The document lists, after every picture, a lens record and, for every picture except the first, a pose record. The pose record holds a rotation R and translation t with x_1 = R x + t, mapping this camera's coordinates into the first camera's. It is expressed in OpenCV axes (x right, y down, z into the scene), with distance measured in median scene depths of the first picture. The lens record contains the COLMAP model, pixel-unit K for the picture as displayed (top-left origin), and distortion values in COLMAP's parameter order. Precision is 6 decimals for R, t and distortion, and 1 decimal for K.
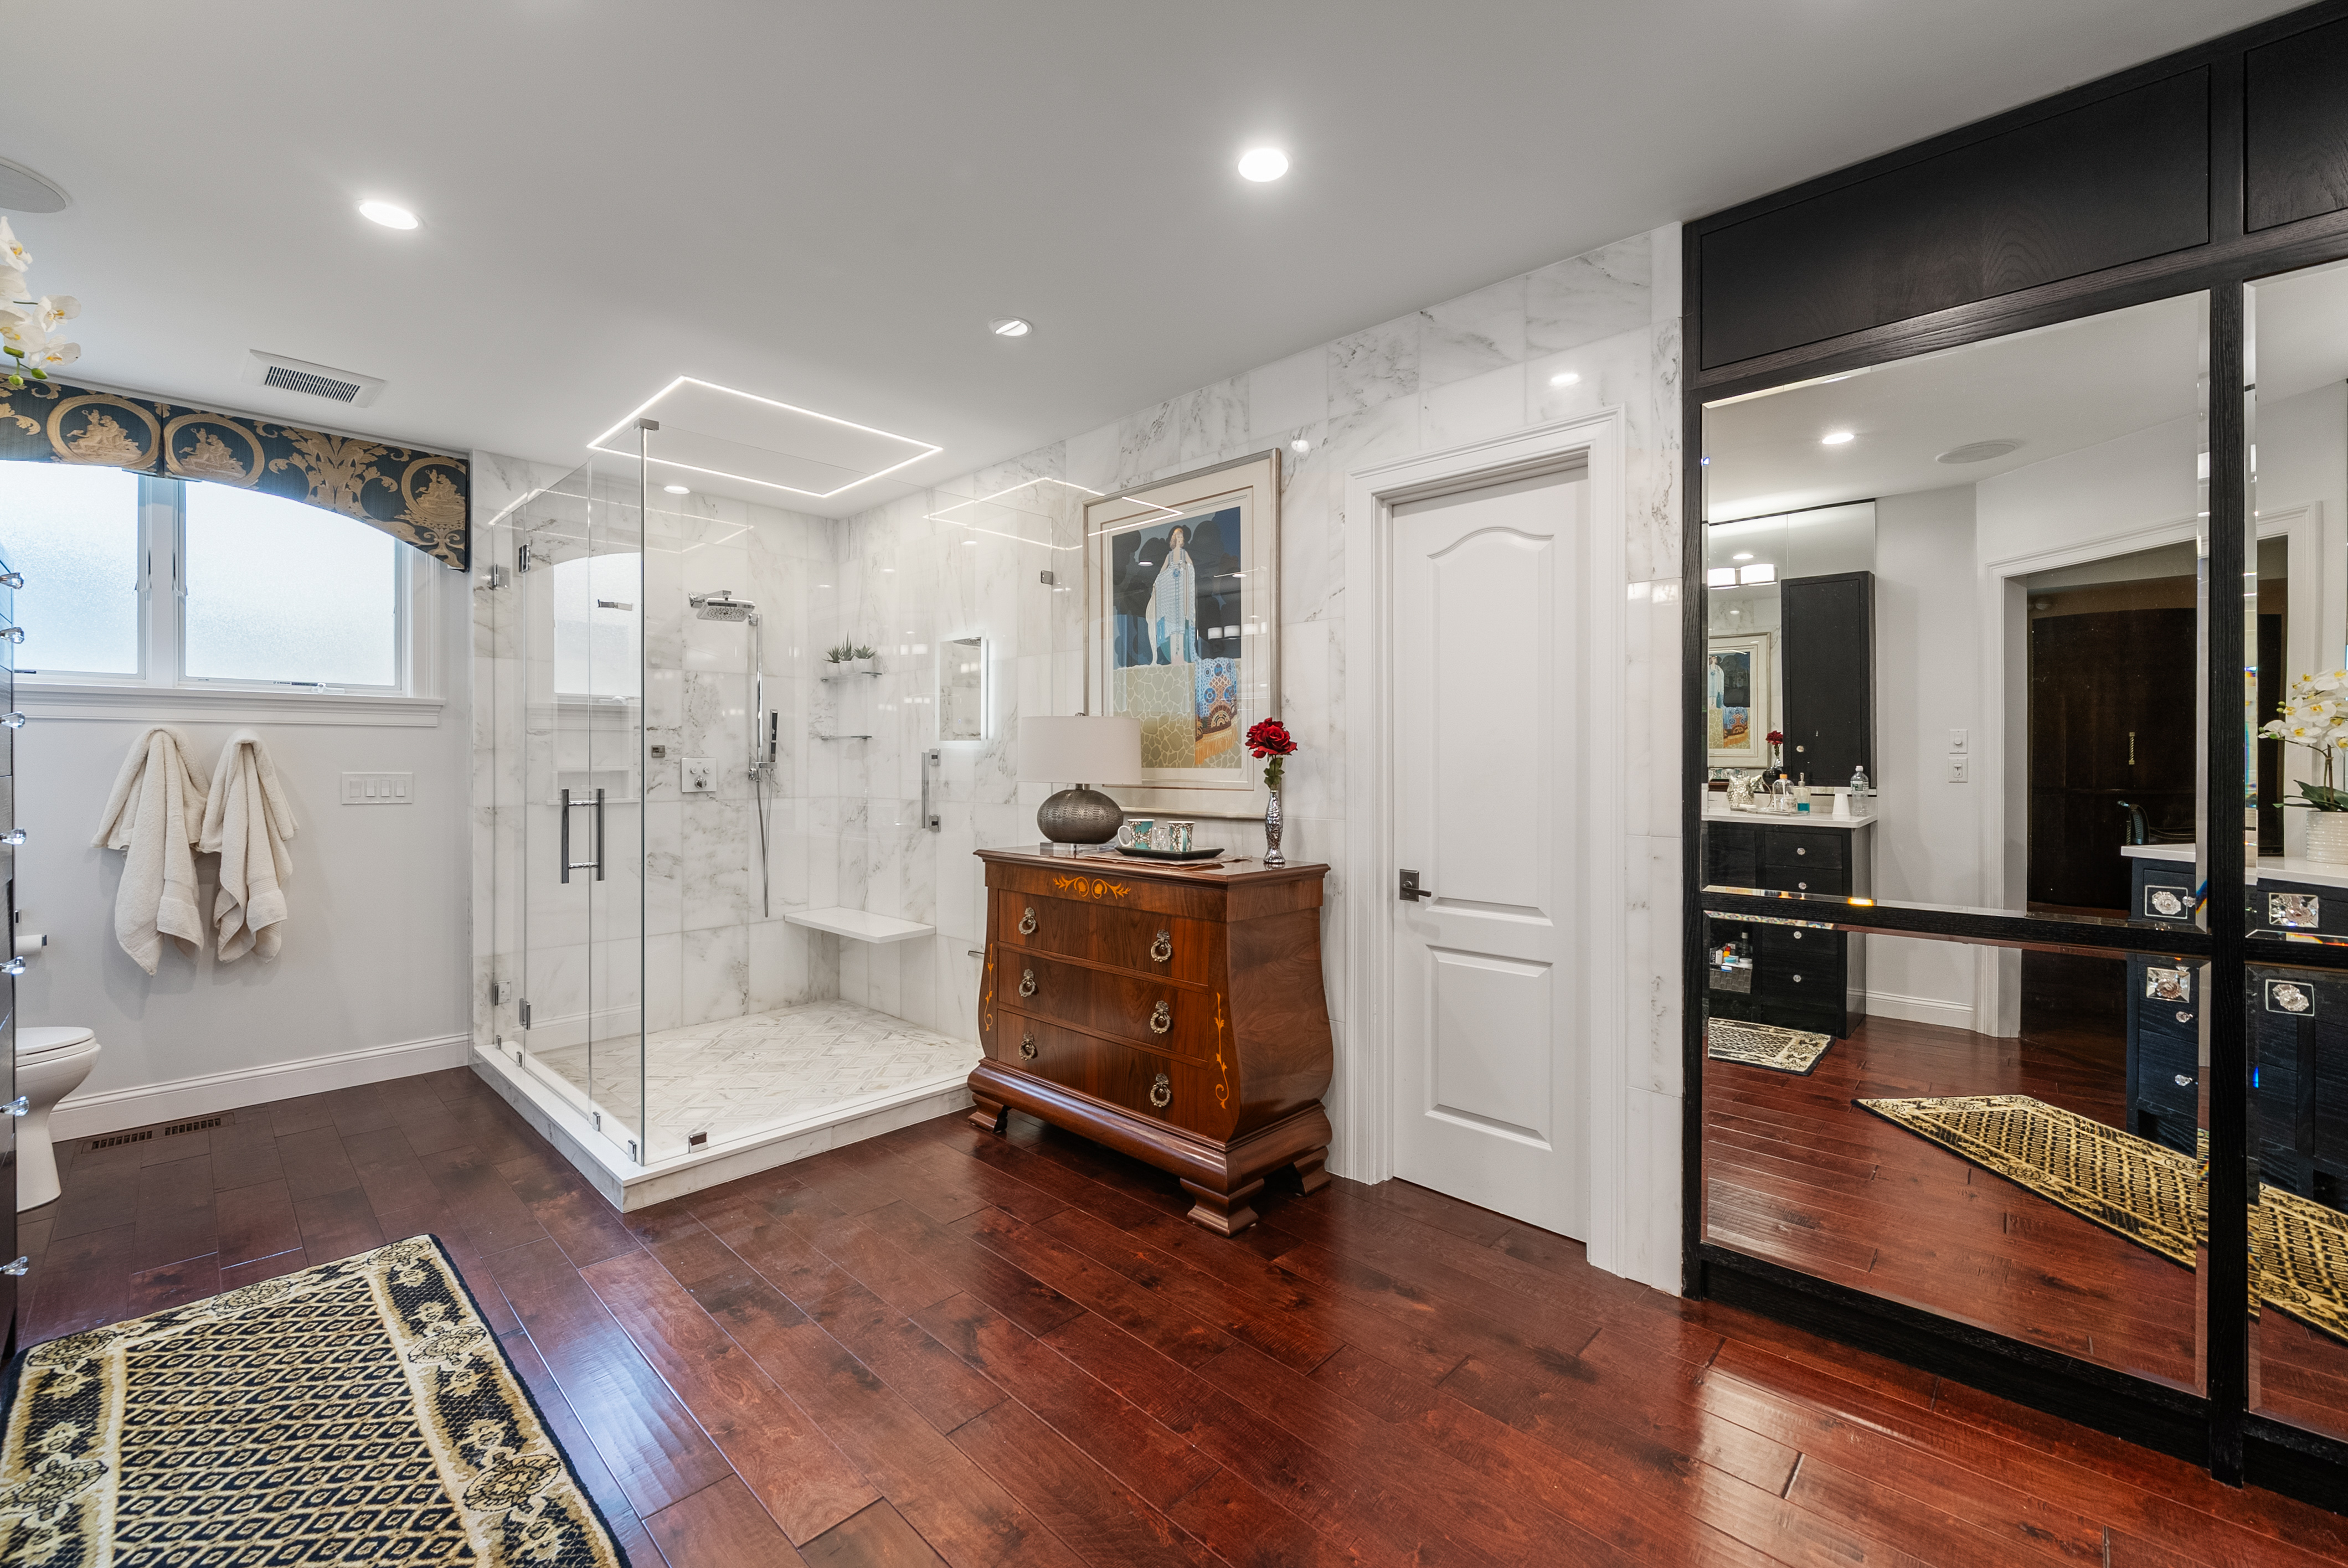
lens RADIAL K [[931.1, 0, 1164.9], [0, 931.1, 781.5], [0, 0, 1]] dist [-0.000261, 0.000501]
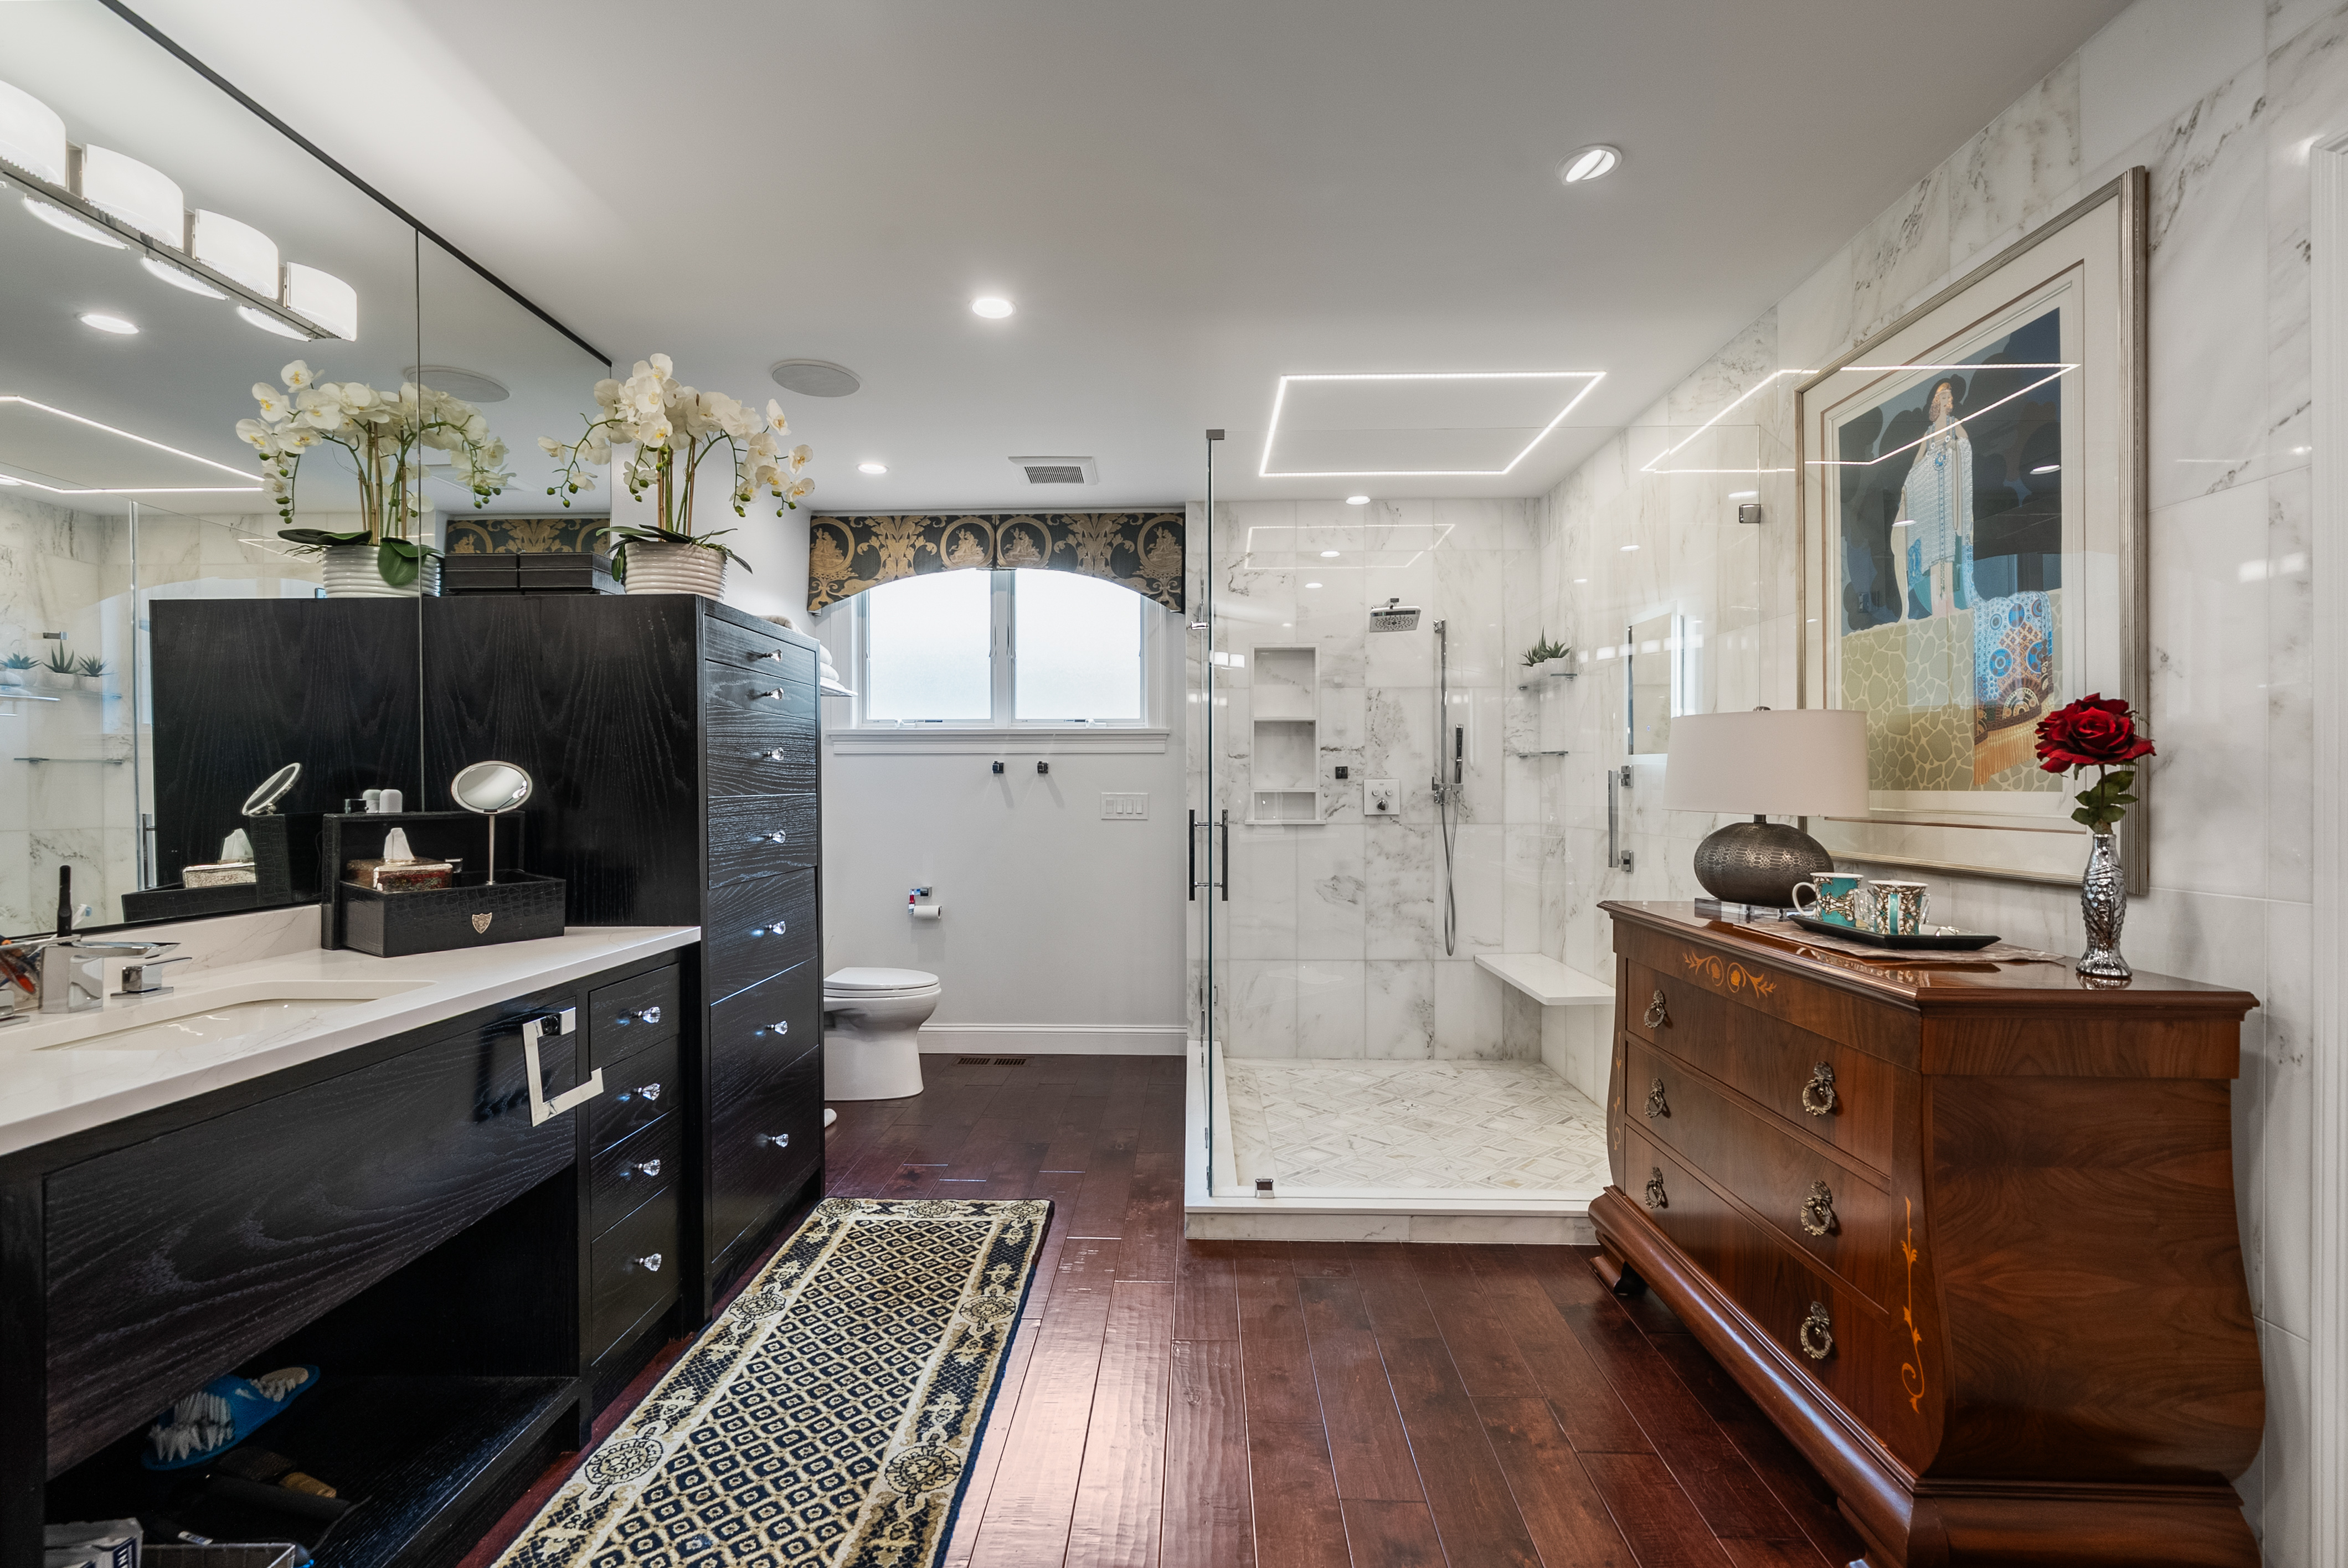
lens RADIAL K [[1004.7, 0, 1175.4], [0, 1004.7, 801.0], [0, 0, 1]] dist [-0.000693, 0.000367]
pose [[0.676804, 0.010254, -0.736092, 0.155170], [-0.013313, 0.999910, 0.001688, -0.002615], [0.736043, 0.008657, 0.676880, 0.214356]]
